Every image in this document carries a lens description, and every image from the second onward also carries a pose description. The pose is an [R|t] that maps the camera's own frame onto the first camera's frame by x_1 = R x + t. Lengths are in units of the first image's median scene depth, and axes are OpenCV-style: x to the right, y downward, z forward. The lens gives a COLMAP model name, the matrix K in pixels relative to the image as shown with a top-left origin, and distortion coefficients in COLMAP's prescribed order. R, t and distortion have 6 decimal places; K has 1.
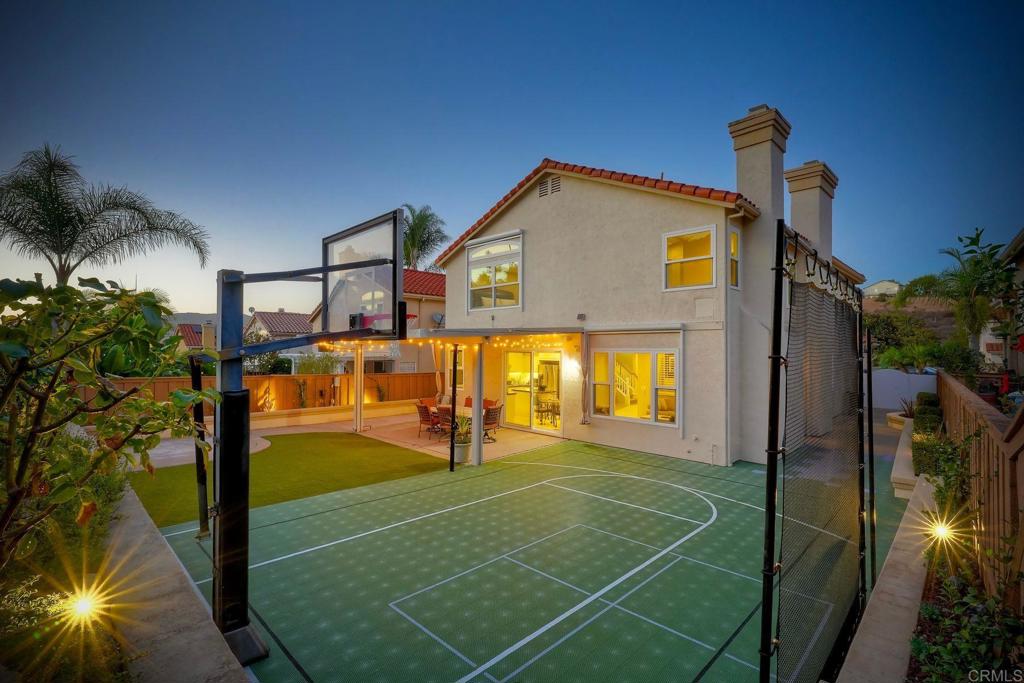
lens RADIAL K [[463.0, 0, 512.0], [0, 463.0, 341.5], [0, 0, 1]] dist [-0.004109, -0.000087]
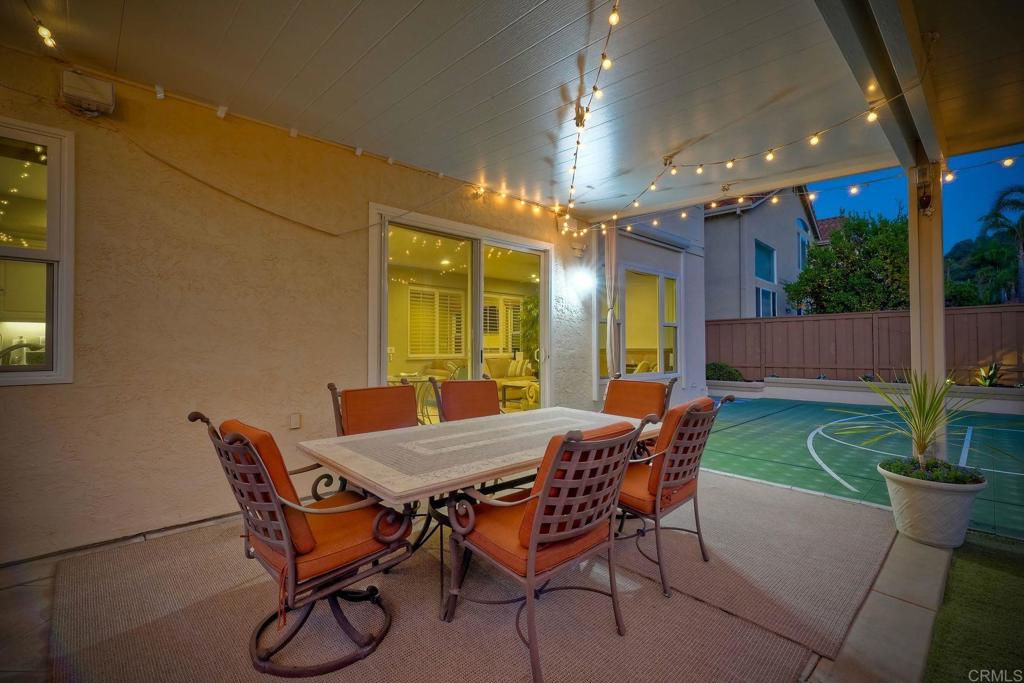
lens RADIAL K [[455.1, 0, 512.0], [0, 455.1, 341.5], [0, 0, 1]] dist [-0.003712, 0.000529]
pose [[0.032687, 0.006828, 0.999442, -0.395942], [-0.013756, 0.999885, -0.006381, 0.131843], [-0.999371, -0.013540, 0.032777, 1.221651]]
